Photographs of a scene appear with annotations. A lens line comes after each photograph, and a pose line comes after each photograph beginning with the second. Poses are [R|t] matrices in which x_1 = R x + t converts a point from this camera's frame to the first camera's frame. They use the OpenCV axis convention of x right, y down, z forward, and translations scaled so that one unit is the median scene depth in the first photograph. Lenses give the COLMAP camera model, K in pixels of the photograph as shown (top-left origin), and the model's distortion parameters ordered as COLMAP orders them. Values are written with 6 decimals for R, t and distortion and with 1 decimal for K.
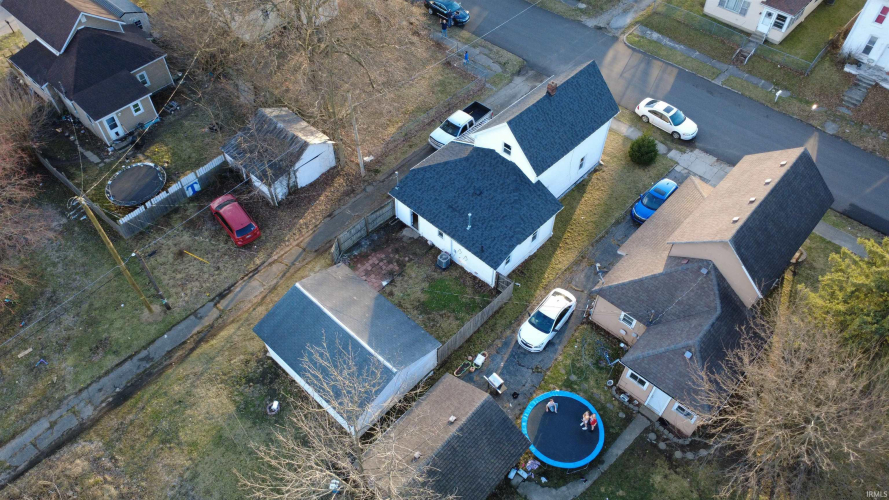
lens RADIAL K [[646.8, 0, 440.3], [0, 646.8, 249.7], [0, 0, 1]] dist [-0.006905, 0.003703]
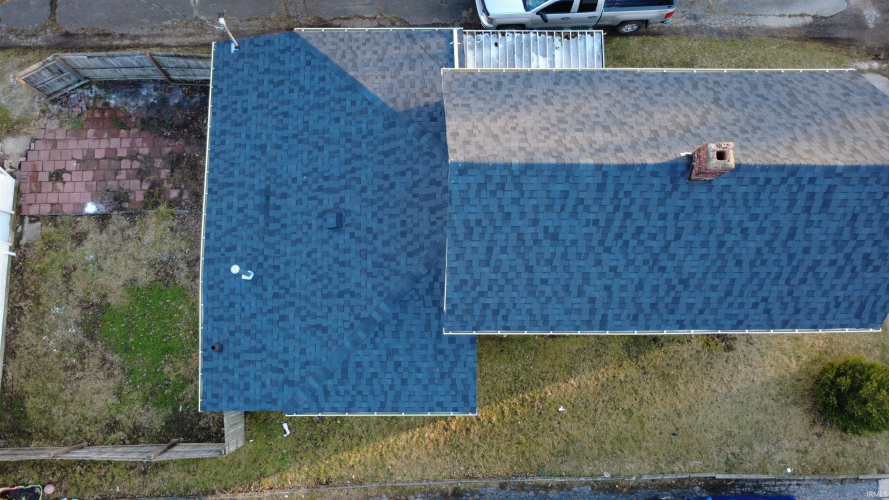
lens RADIAL K [[646.8, 0, 442.0], [0, 646.8, 247.4], [0, 0, 1]] dist [-0.006905, 0.003703]
pose [[0.697753, 0.710103, -0.094309, 0.145146], [-0.564223, 0.625916, 0.538406, -0.308039], [0.441353, -0.322463, 0.837392, 0.715122]]
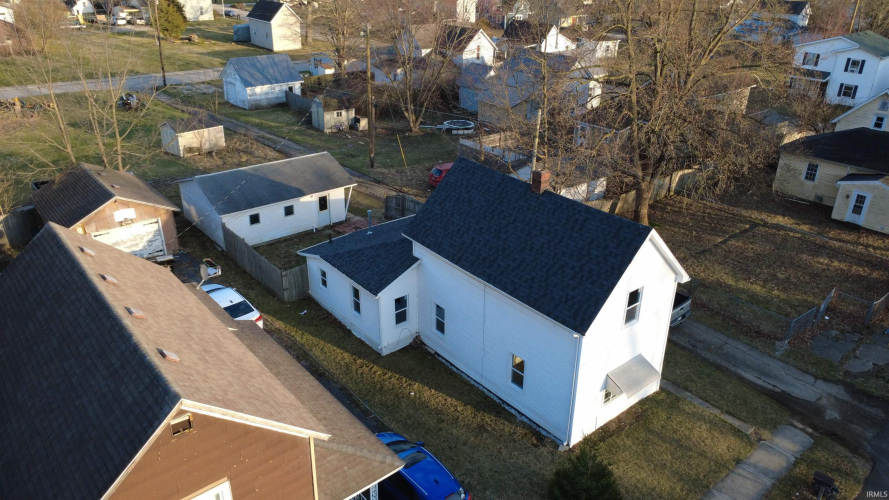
lens RADIAL K [[646.8, 0, 447.7], [0, 646.8, 249.4], [0, 0, 1]] dist [-0.006905, 0.003703]
pose [[-0.117125, 0.422132, -0.898936, 0.701425], [-0.778077, 0.523493, 0.347205, -0.348693], [0.617153, 0.740108, 0.267137, 0.844534]]
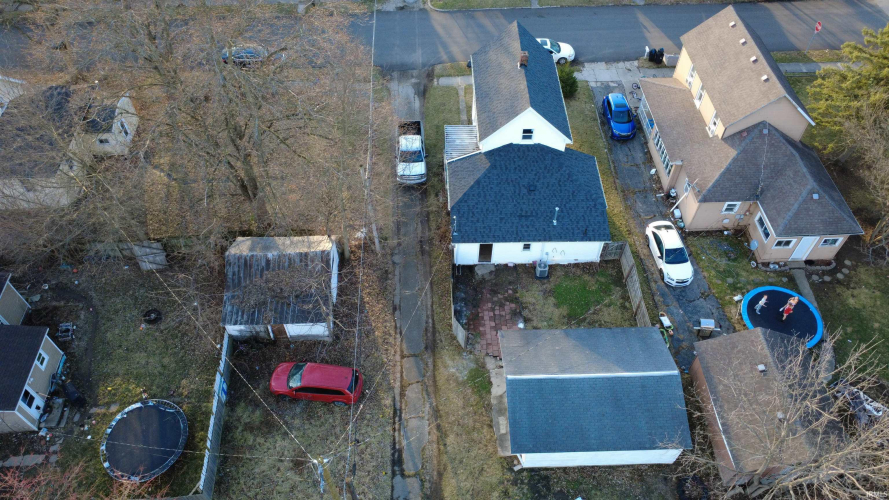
lens RADIAL K [[646.8, 0, 441.7], [0, 646.8, 252.3], [0, 0, 1]] dist [-0.006905, 0.003703]
pose [[0.705987, -0.548519, 0.448006, -0.503204], [0.545255, 0.824660, 0.150444, -0.223477], [-0.451974, 0.138066, 0.881282, 0.245095]]
